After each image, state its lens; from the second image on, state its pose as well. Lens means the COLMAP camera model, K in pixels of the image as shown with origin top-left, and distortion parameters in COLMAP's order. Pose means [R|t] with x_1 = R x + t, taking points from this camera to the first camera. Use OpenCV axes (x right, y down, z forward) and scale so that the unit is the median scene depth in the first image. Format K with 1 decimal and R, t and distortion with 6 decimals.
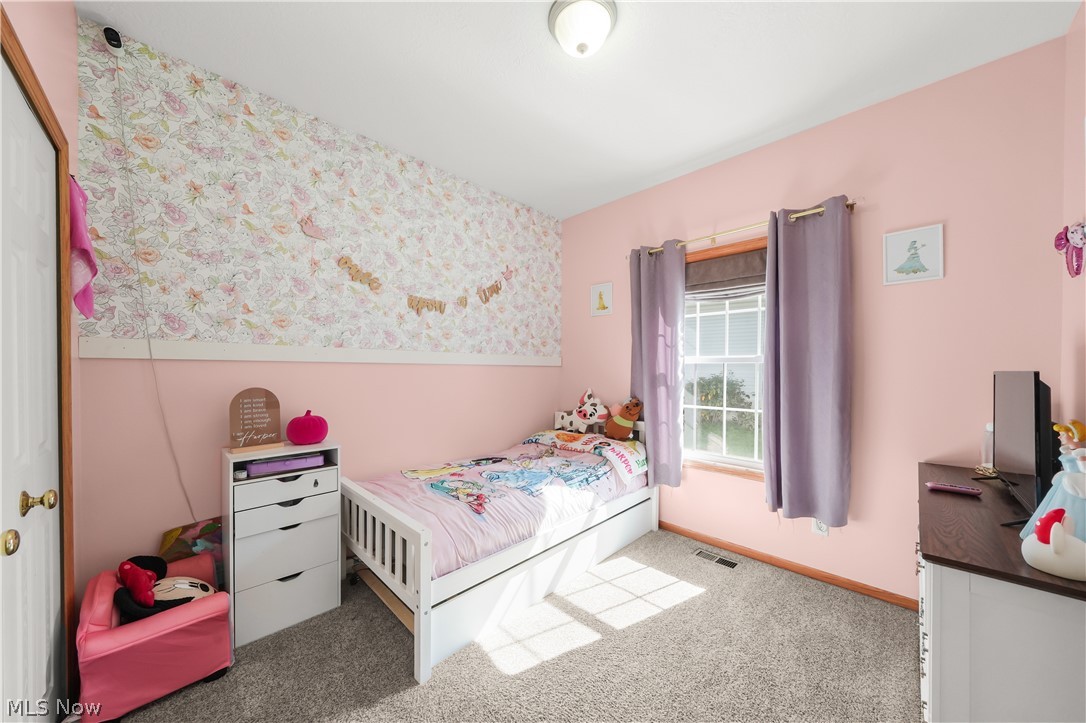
lens RADIAL K [[368.9, 0, 541.1], [0, 368.9, 371.4], [0, 0, 1]] dist [-0.001224, -0.000088]
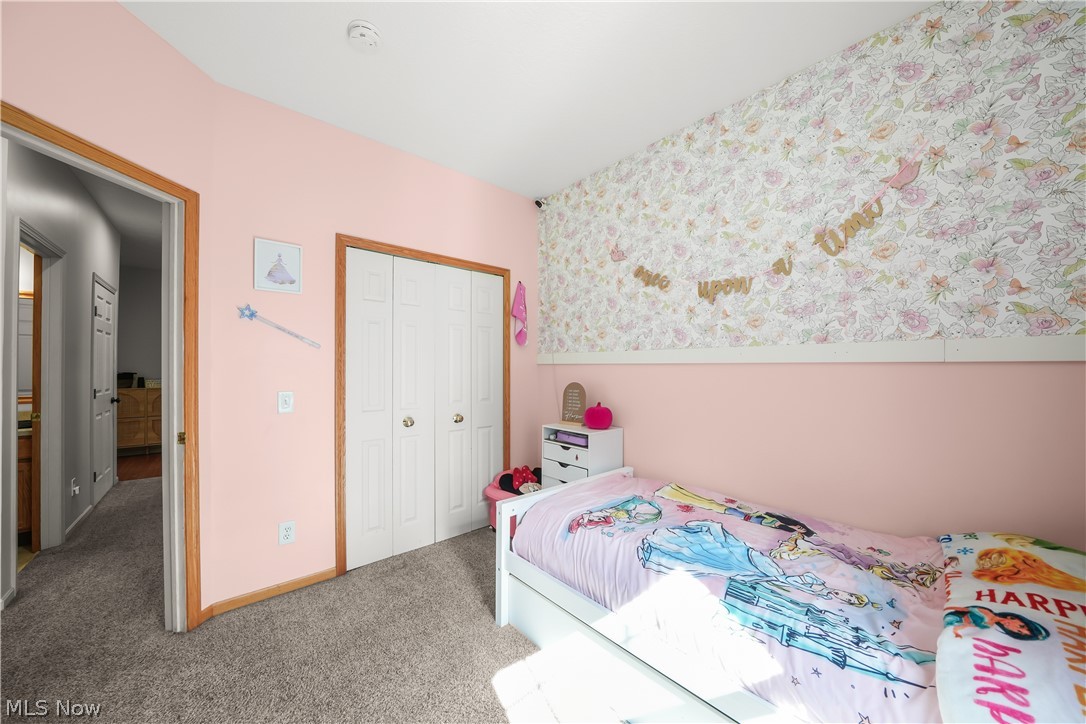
lens RADIAL K [[380.3, 0, 534.1], [0, 380.3, 361.7], [0, 0, 1]] dist [-0.015928, 0.000091]
pose [[-0.073062, -0.014815, -0.997217, 0.567156], [-0.002647, 0.999889, -0.014660, -0.011810], [0.997324, 0.001568, -0.073093, 0.721373]]
